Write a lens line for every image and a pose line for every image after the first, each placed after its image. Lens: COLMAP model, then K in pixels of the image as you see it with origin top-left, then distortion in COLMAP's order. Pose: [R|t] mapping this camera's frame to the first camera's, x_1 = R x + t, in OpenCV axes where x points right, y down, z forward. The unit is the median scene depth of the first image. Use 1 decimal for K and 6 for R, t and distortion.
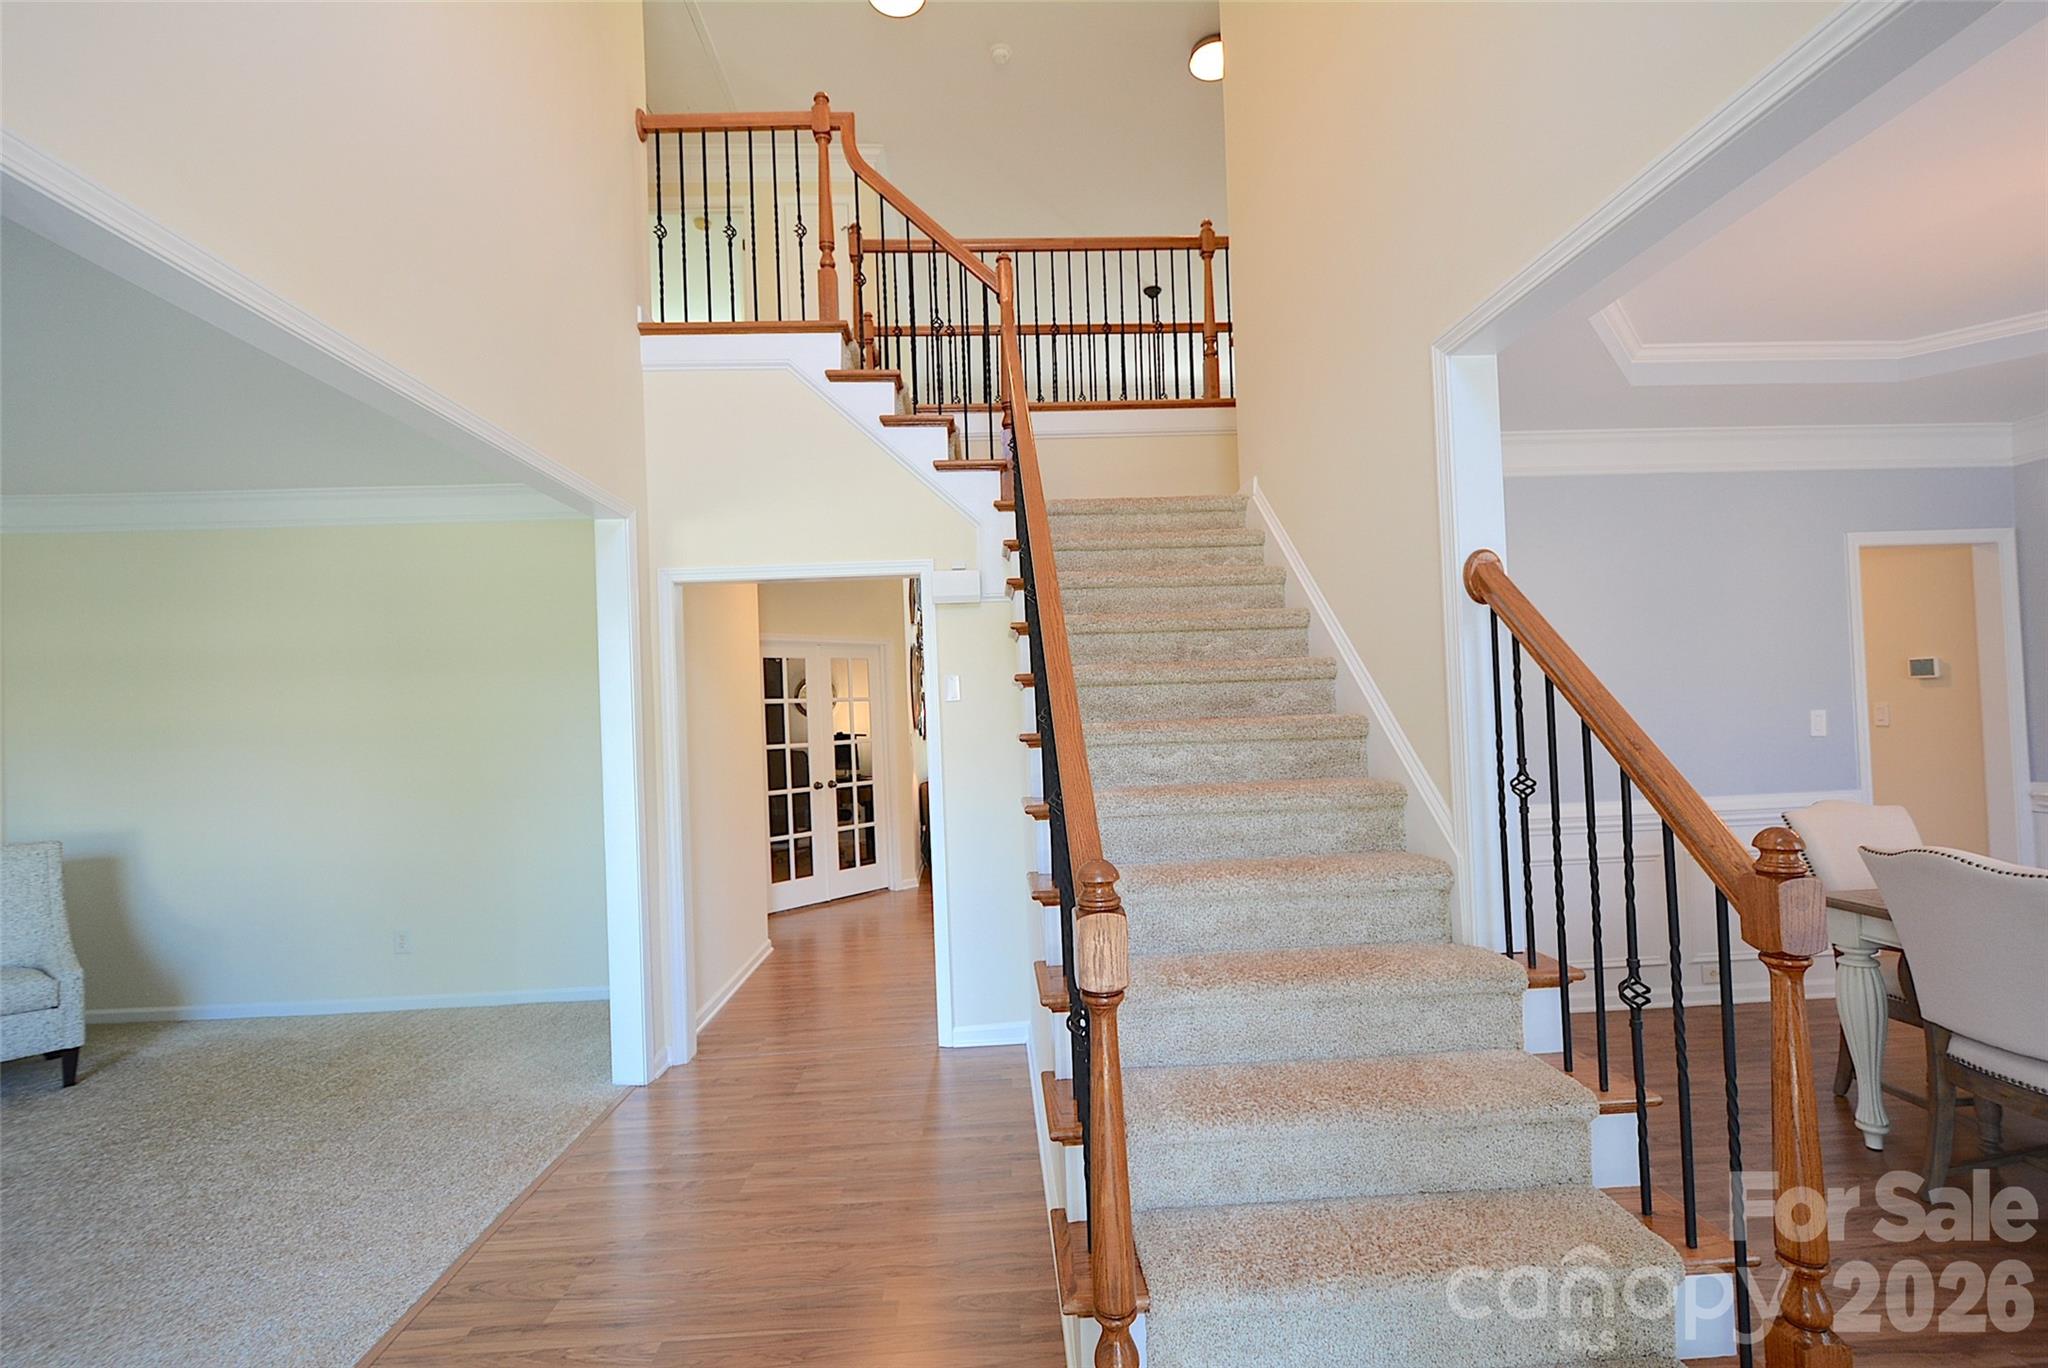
lens RADIAL K [[891.1, 0, 1034.2], [0, 891.1, 700.1], [0, 0, 1]] dist [-0.002338, -0.002659]
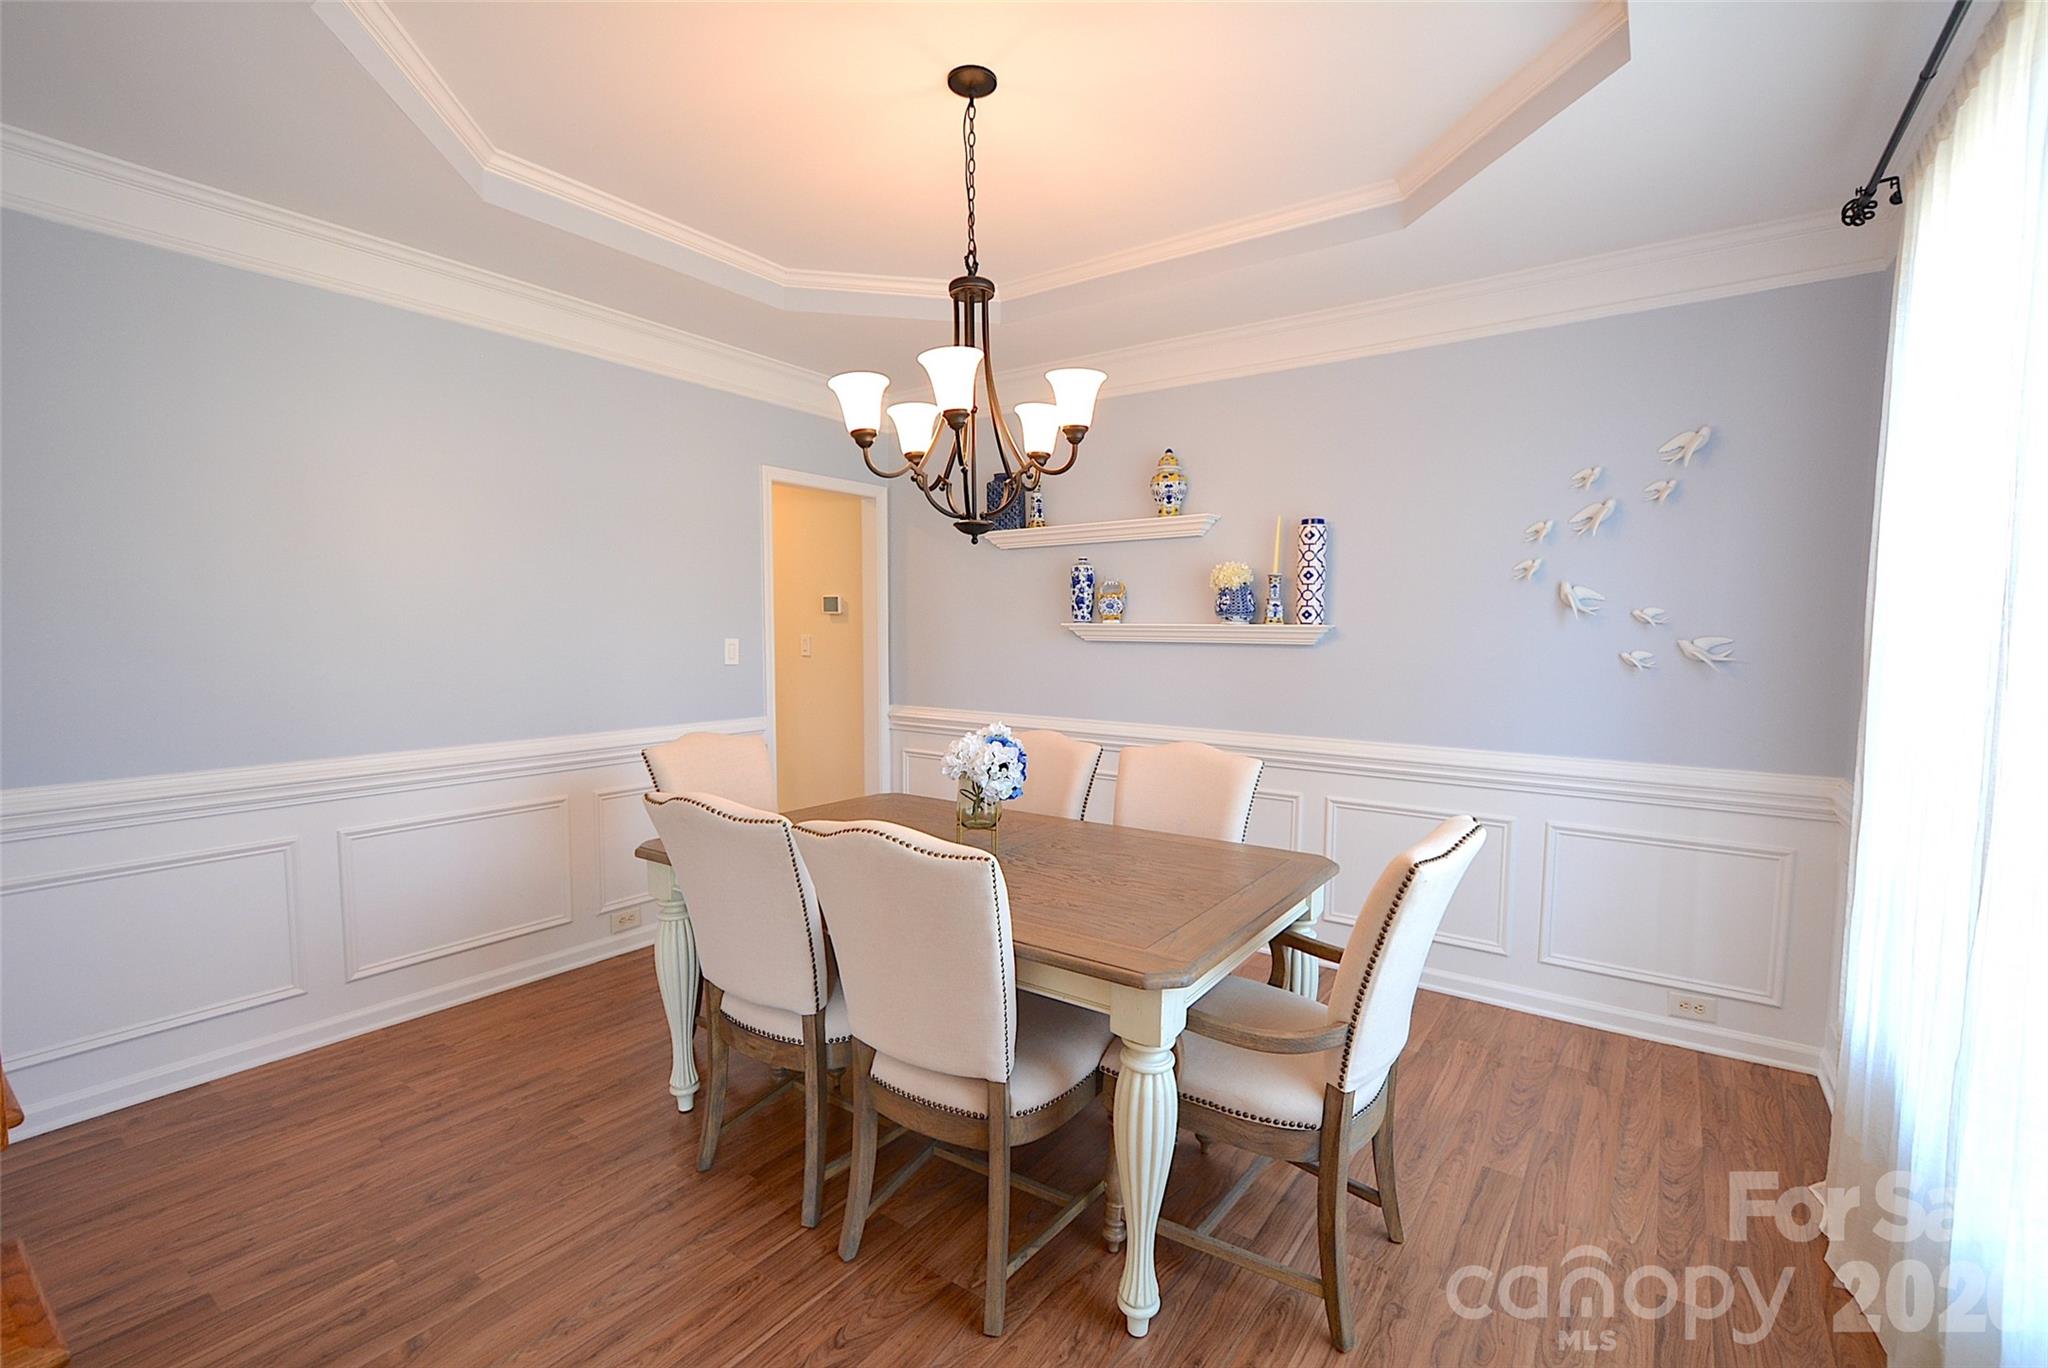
lens RADIAL K [[891.1, 0, 1034.2], [0, 891.1, 700.1], [0, 0, 1]] dist [-0.002338, -0.002659]
pose [[0.610062, -0.024051, 0.791989, 0.304999], [-0.043240, 0.997039, 0.063585, 0.001771], [-0.791173, -0.073036, 0.607216, 0.121475]]
